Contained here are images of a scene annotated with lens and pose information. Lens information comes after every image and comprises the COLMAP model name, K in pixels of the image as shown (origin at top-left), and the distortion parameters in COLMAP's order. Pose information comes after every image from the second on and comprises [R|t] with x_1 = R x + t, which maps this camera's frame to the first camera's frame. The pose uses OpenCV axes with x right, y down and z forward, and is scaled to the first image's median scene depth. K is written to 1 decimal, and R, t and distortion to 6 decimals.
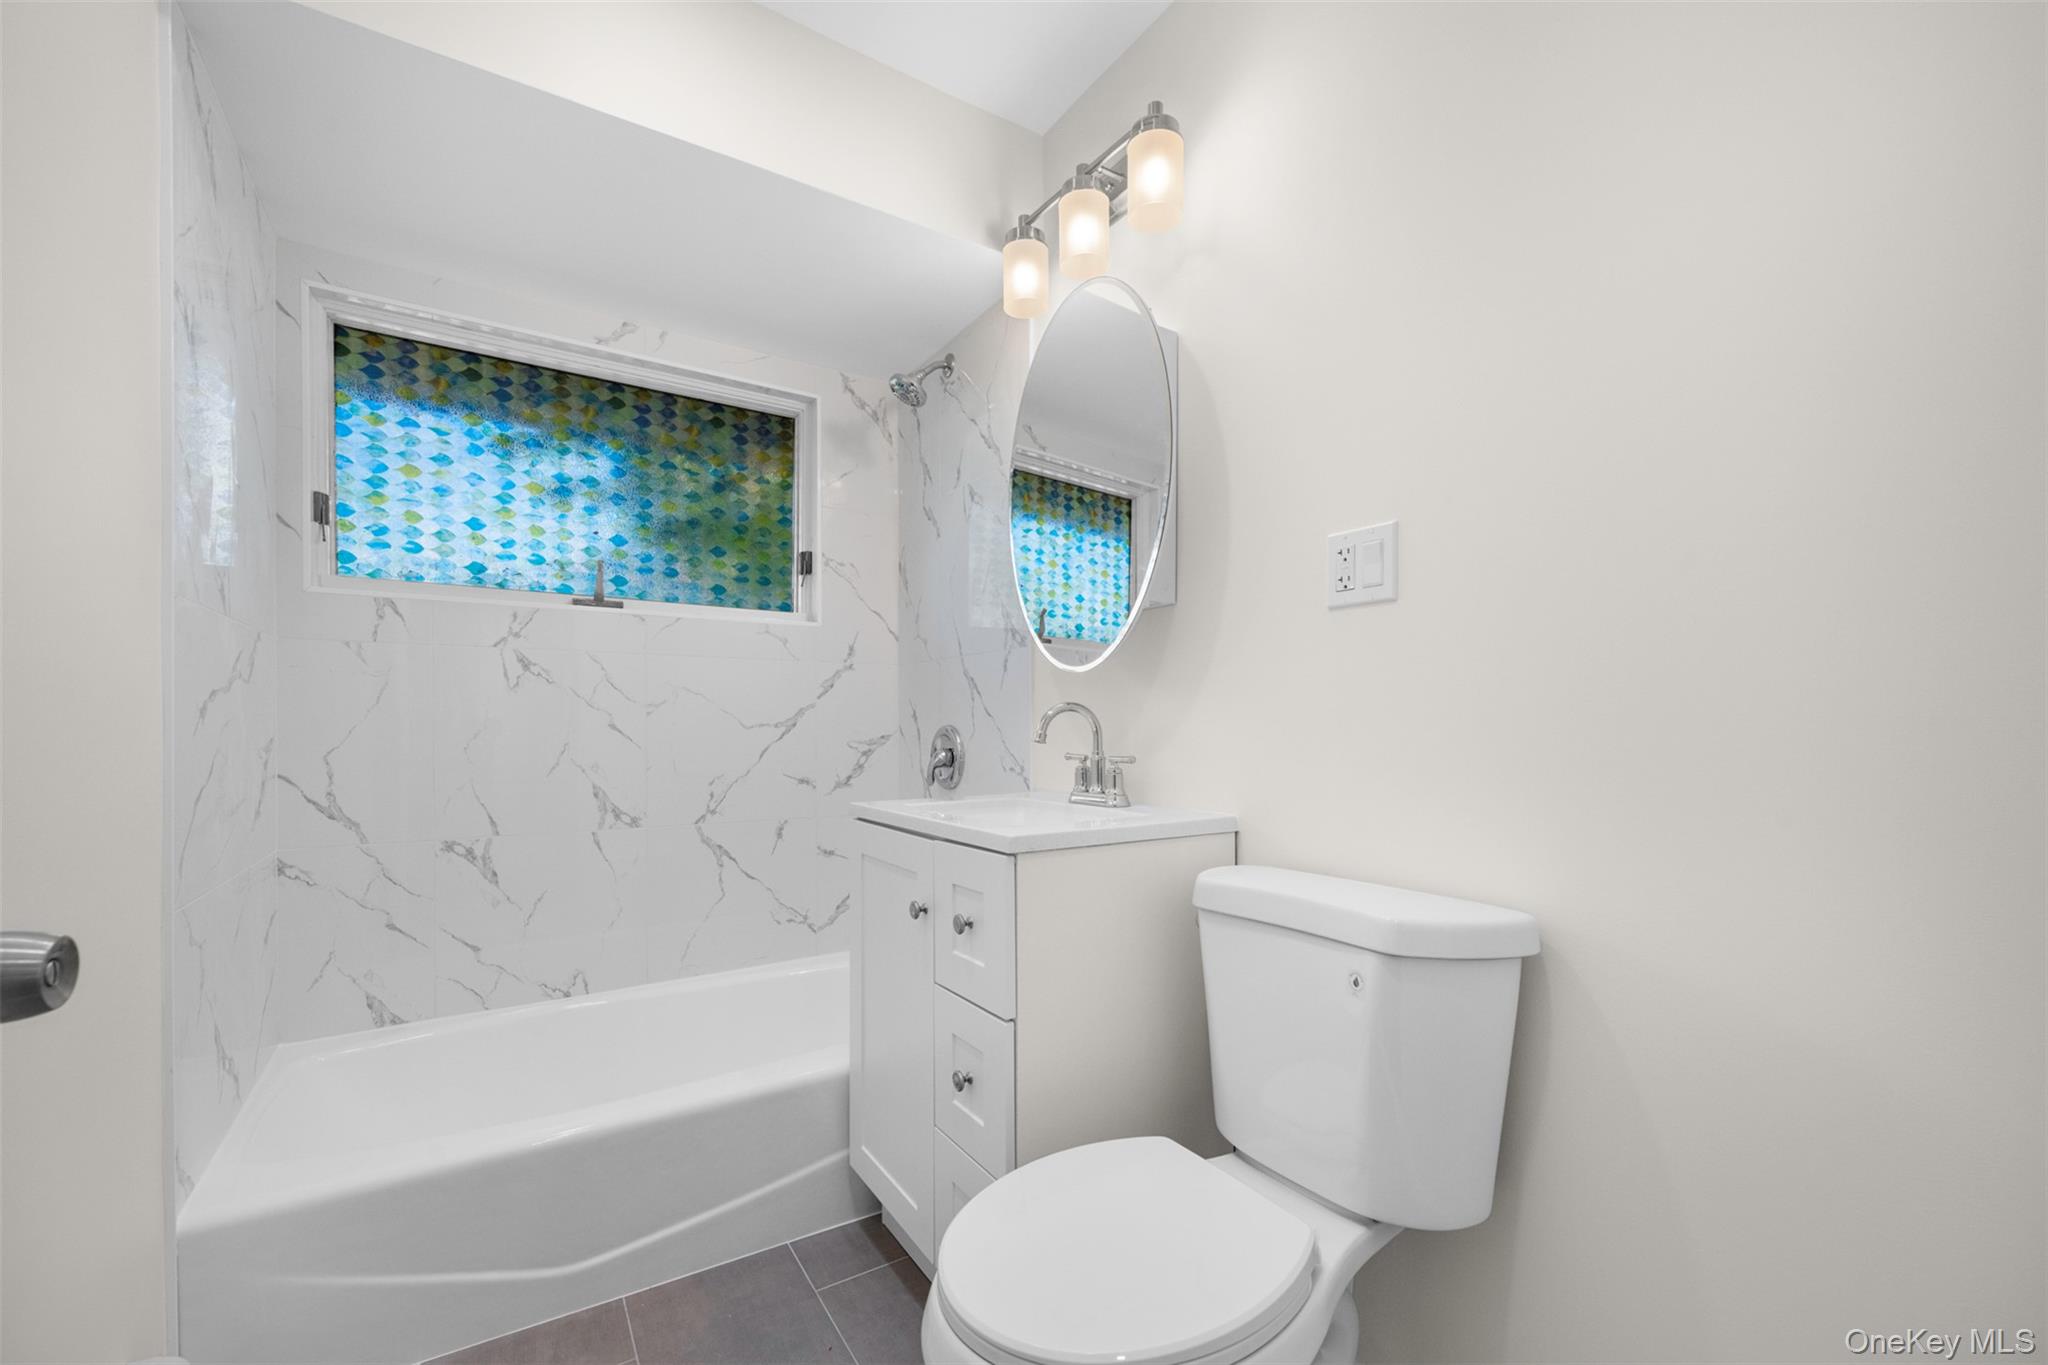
lens RADIAL K [[828.3, 0, 1012.1], [0, 828.3, 708.7], [0, 0, 1]] dist [-0.000798, -0.000033]
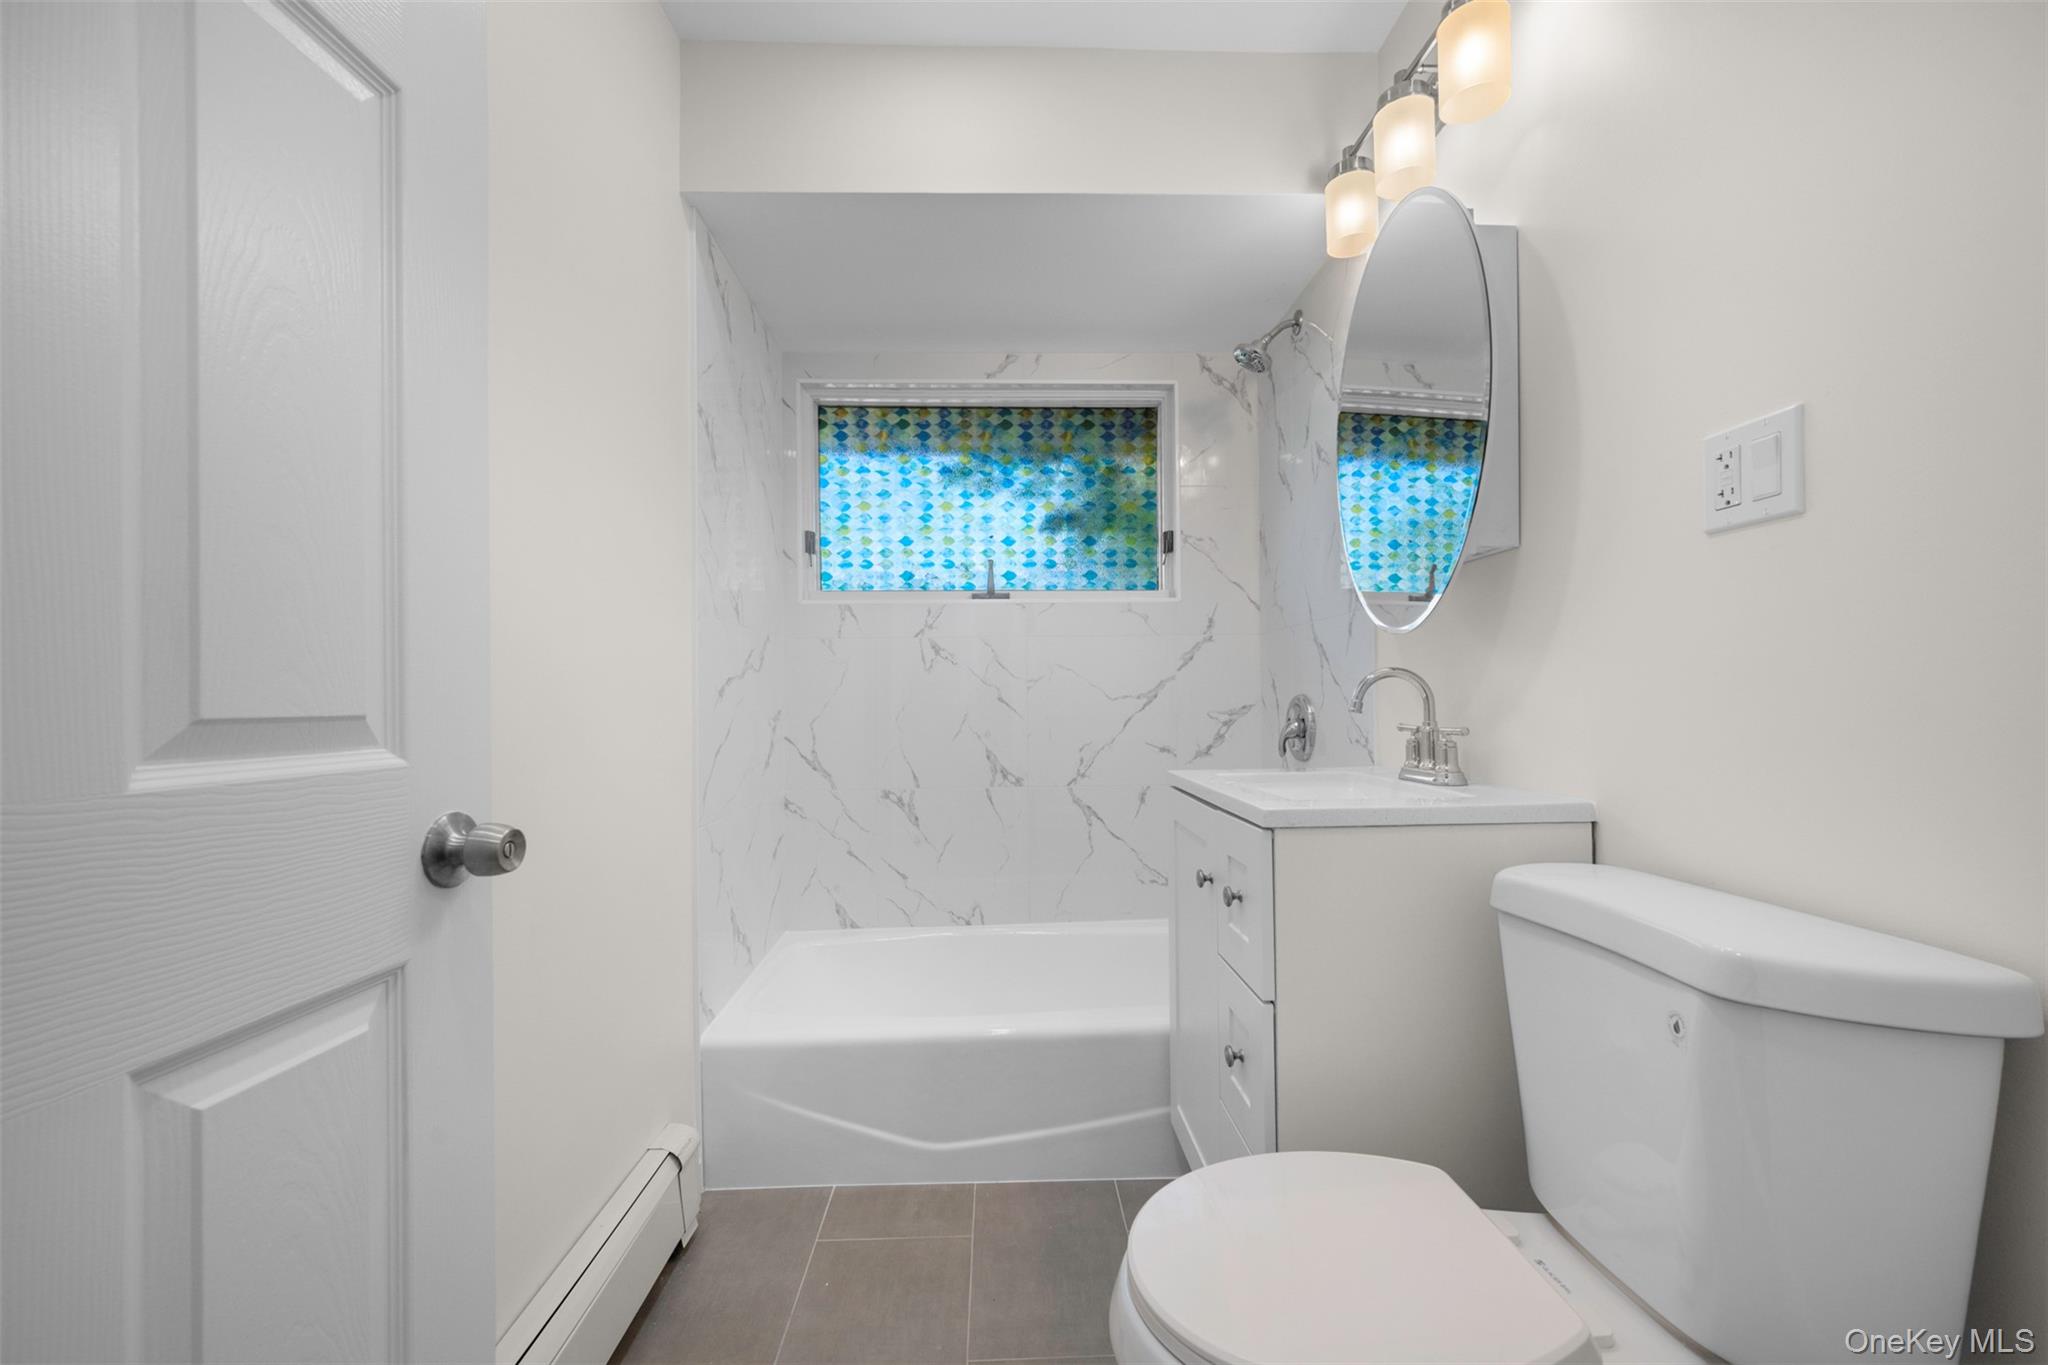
lens RADIAL K [[811.3, 0, 1024.6], [0, 811.3, 672.0], [0, 0, 1]] dist [0.001232, 0.000026]
pose [[0.859176, -0.028519, -0.510885, 0.139209], [0.023287, 0.999590, -0.016638, 0.002053], [0.511150, 0.002398, 0.859488, 0.026858]]
